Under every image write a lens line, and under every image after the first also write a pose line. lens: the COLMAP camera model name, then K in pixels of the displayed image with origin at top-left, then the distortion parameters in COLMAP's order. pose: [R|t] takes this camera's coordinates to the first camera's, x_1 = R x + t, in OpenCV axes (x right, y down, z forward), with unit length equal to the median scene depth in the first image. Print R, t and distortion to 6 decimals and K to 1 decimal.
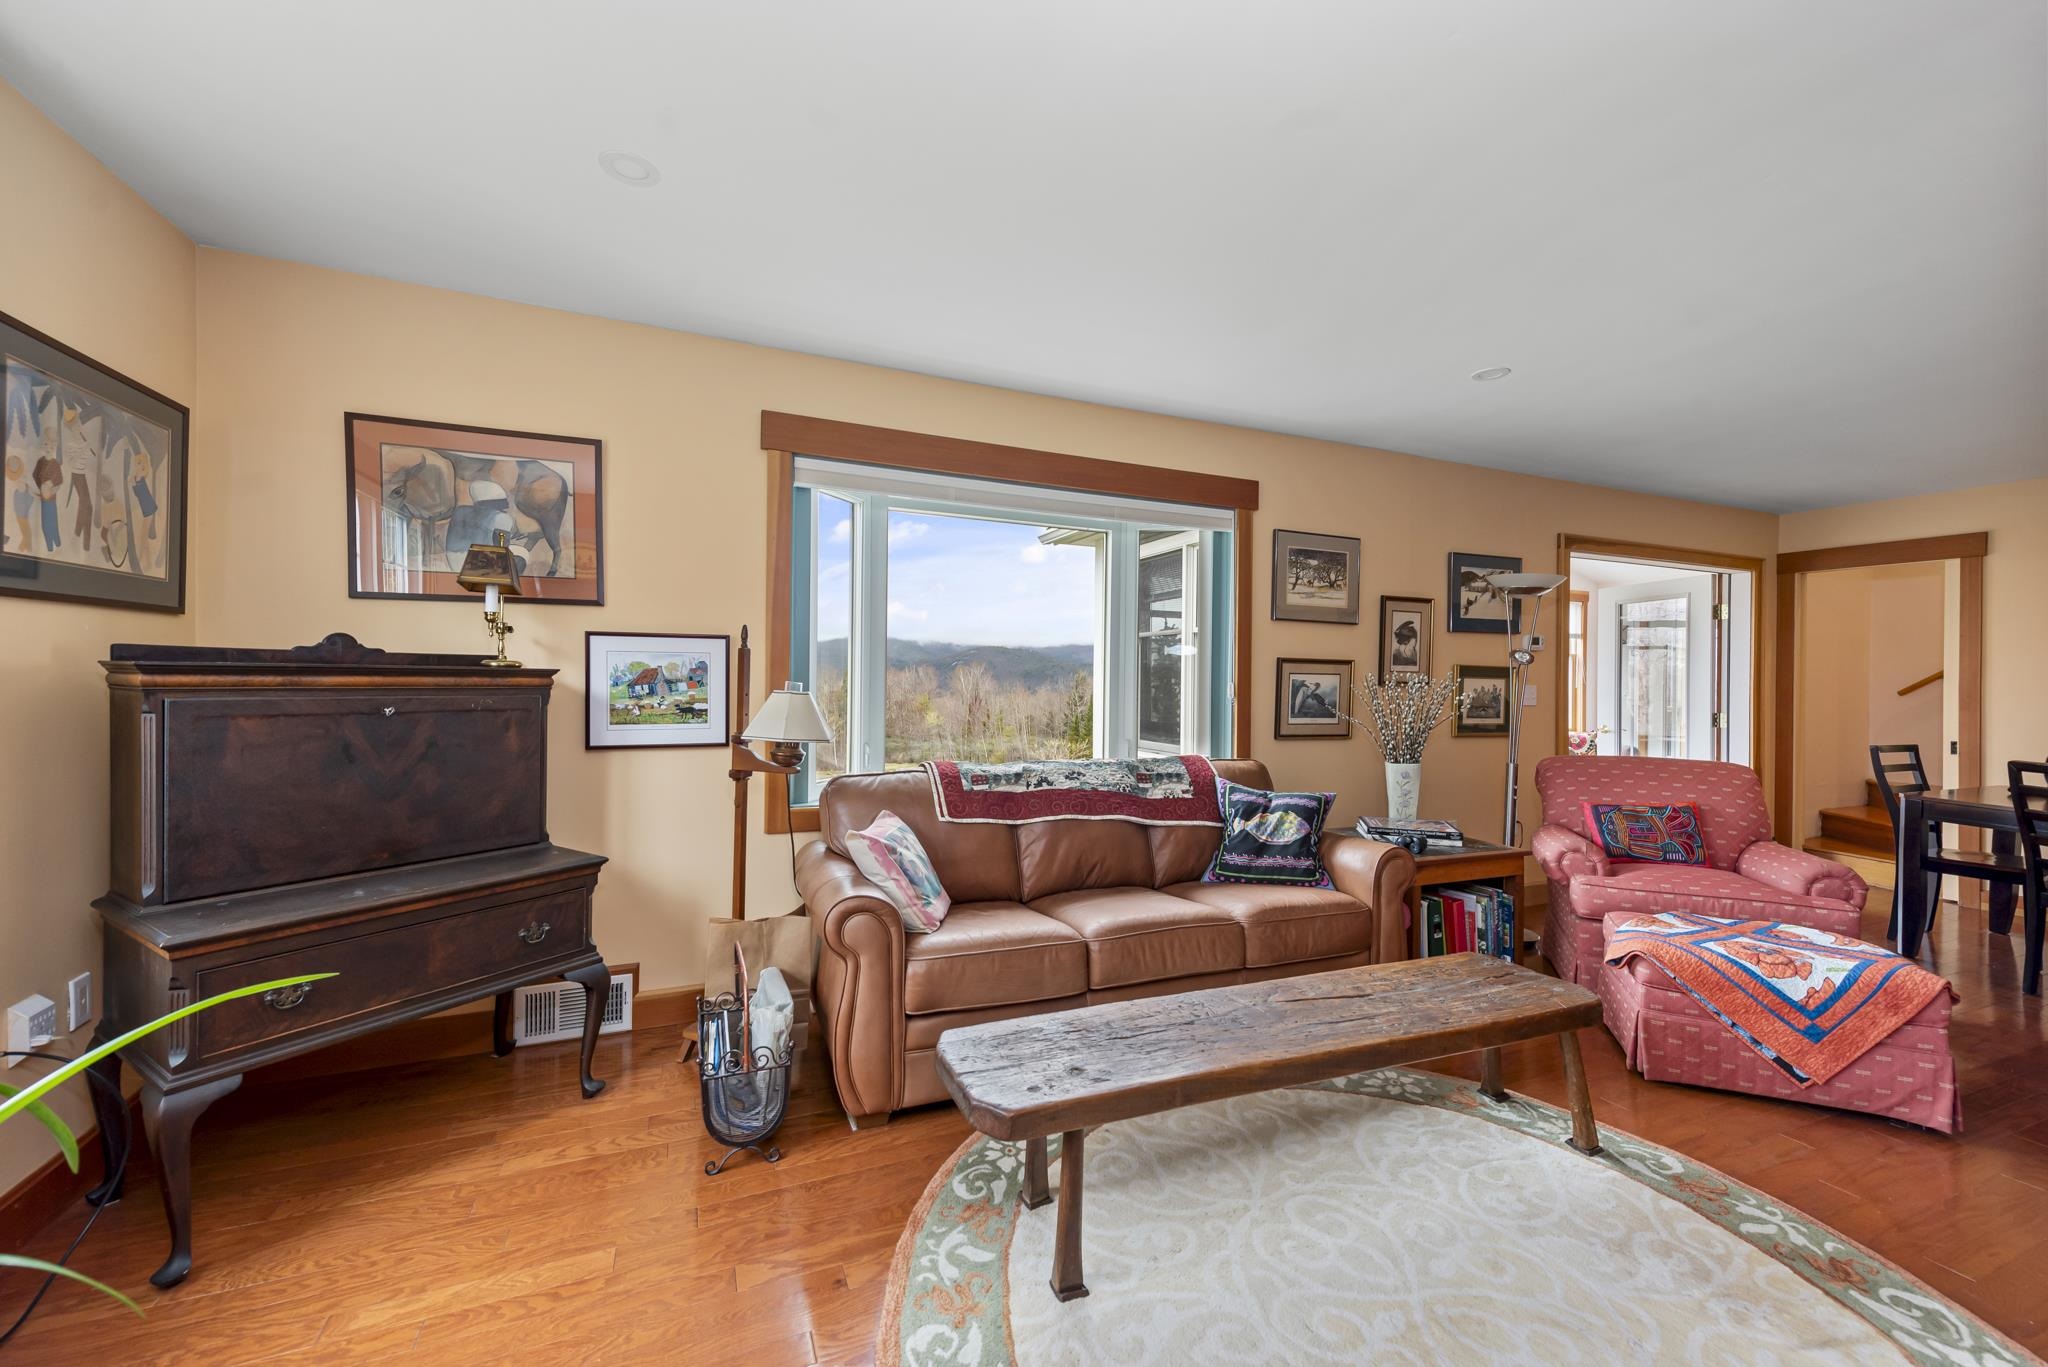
lens RADIAL K [[798.2, 0, 1024.6], [0, 798.2, 673.5], [0, 0, 1]] dist [0.020443, -0.002874]
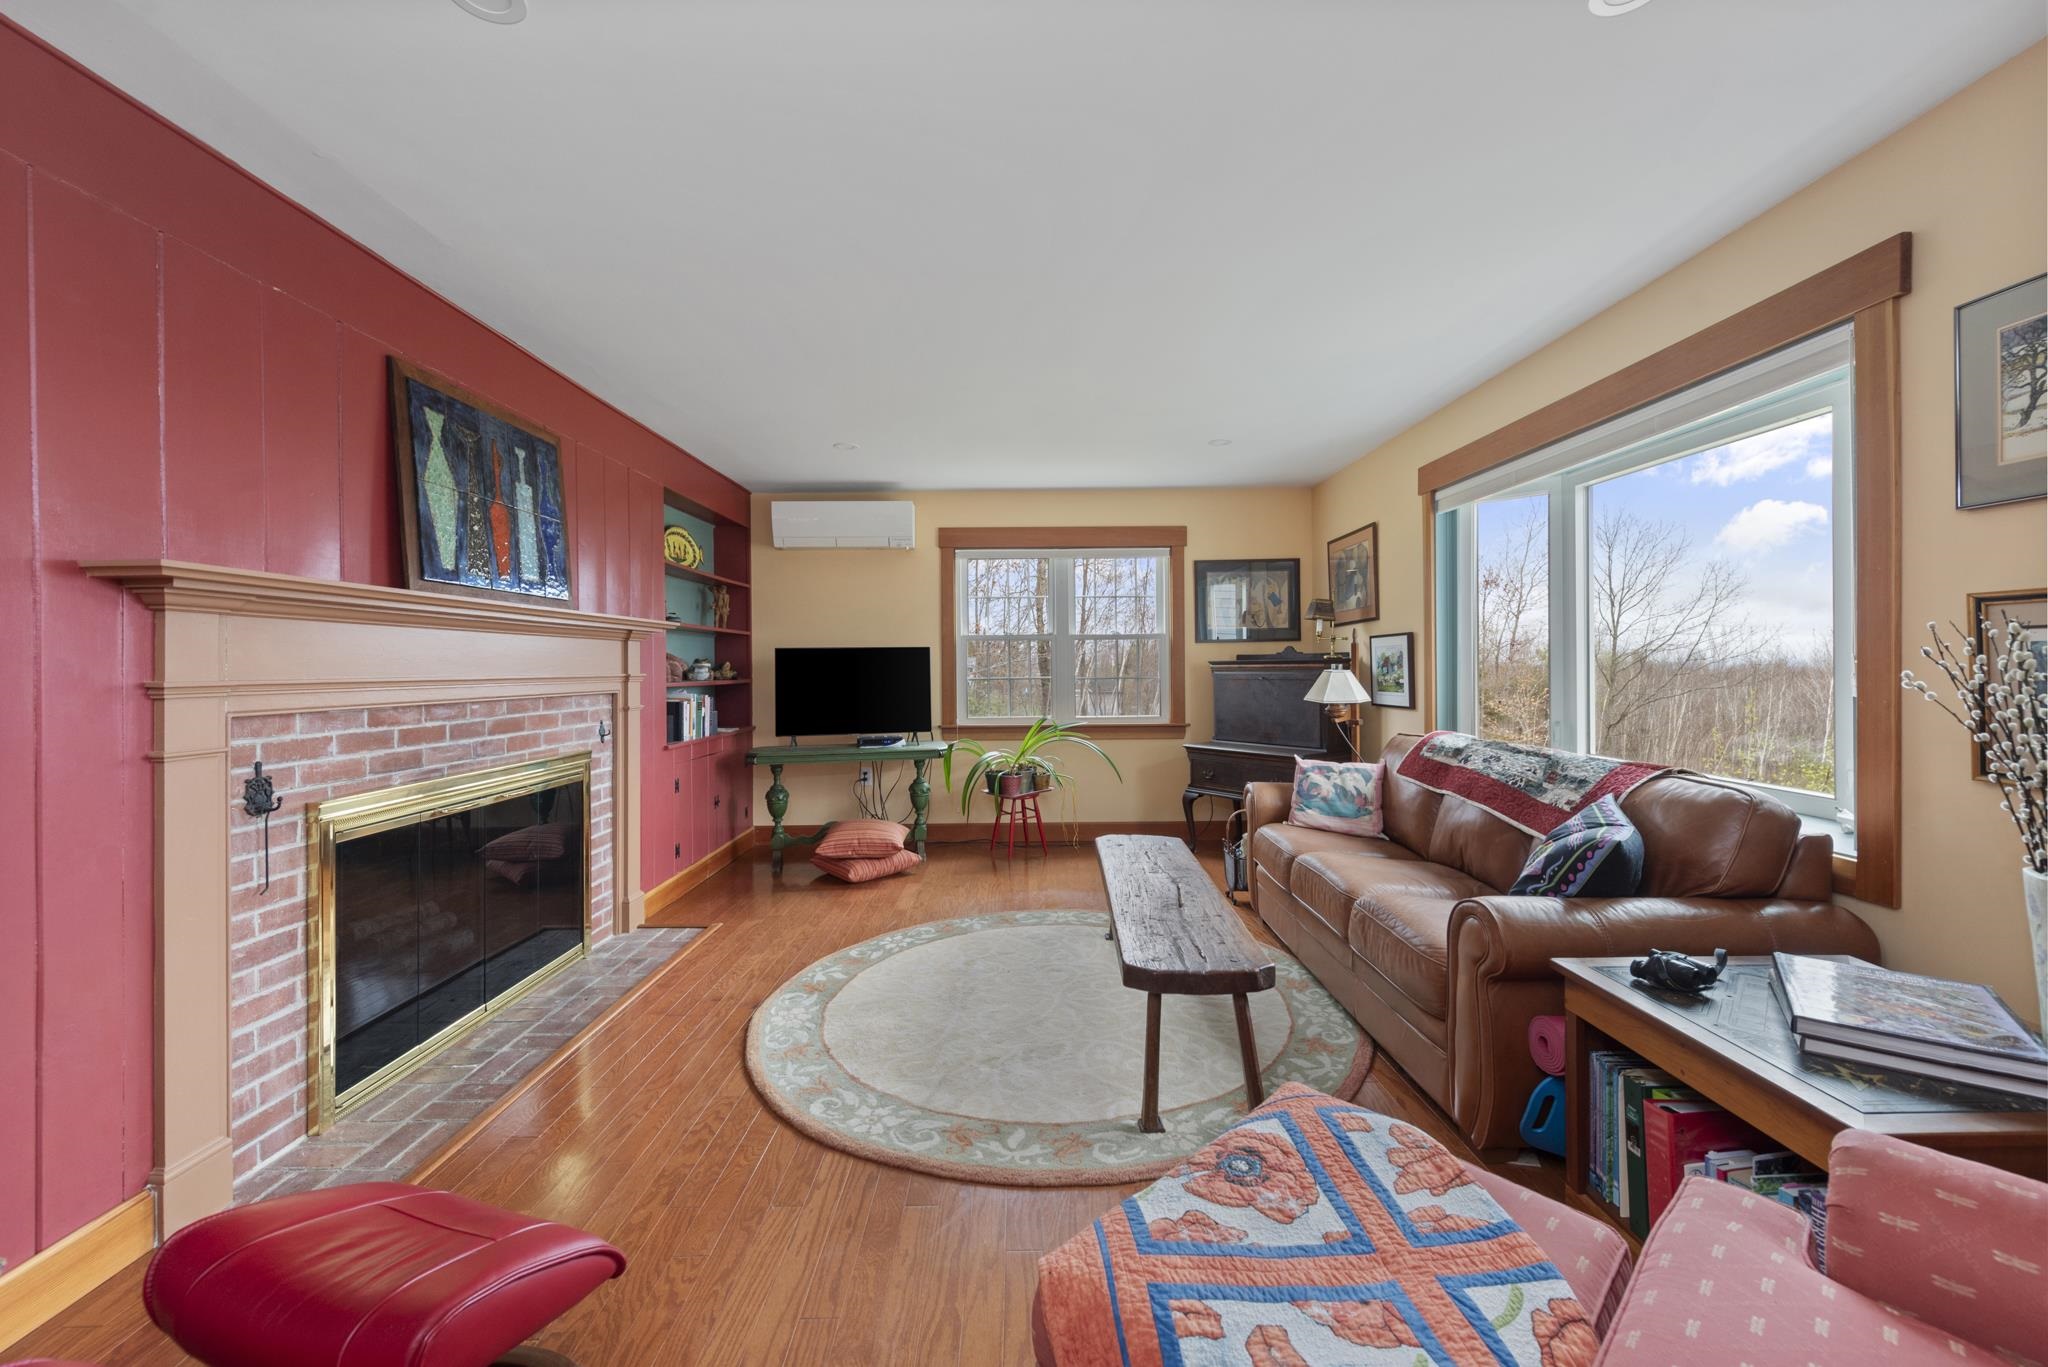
lens RADIAL K [[798.2, 0, 1024.6], [0, 798.2, 673.5], [0, 0, 1]] dist [0.020443, -0.002874]
pose [[-0.379356, -0.002655, -0.925247, 1.163017], [0.012037, 0.999897, -0.007804, 0.027368], [0.925173, -0.014098, -0.379285, 0.852415]]
